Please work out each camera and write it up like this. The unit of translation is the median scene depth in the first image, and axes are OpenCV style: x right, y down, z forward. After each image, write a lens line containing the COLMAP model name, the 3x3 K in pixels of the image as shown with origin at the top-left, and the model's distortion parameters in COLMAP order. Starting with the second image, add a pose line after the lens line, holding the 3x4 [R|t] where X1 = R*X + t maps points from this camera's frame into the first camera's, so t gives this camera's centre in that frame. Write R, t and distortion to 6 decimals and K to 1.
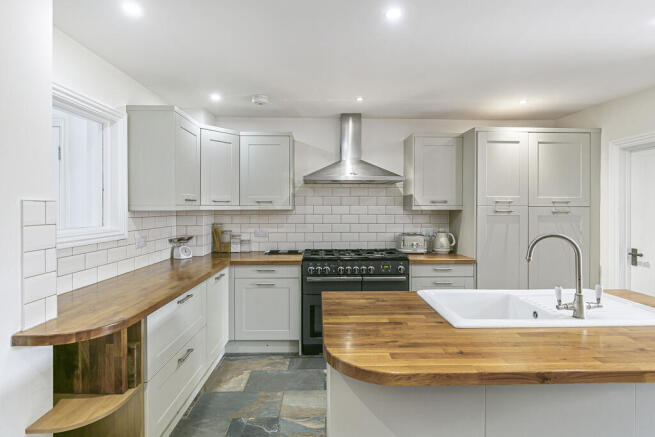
lens RADIAL K [[320.2, 0, 330.4], [0, 320.2, 205.5], [0, 0, 1]] dist [0.000039, -0.000097]
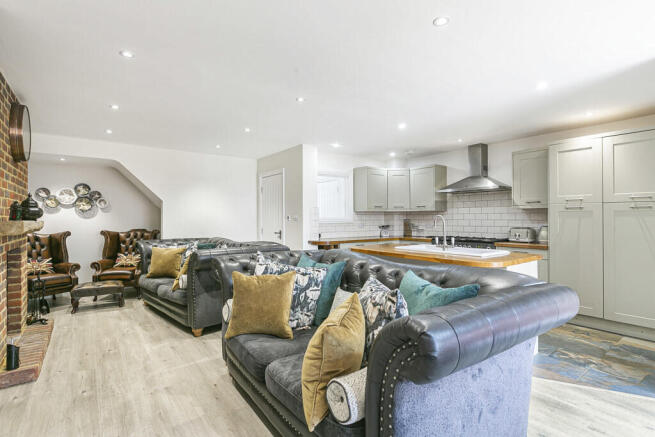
lens RADIAL K [[332.9, 0, 326.4], [0, 332.9, 217.3], [0, 0, 1]] dist [-0.000774, -0.000209]
pose [[0.566938, -0.005951, -0.823739, 1.031239], [0.007661, 0.999969, -0.001952, 0.048836], [0.823725, -0.005204, 0.566966, -0.472876]]
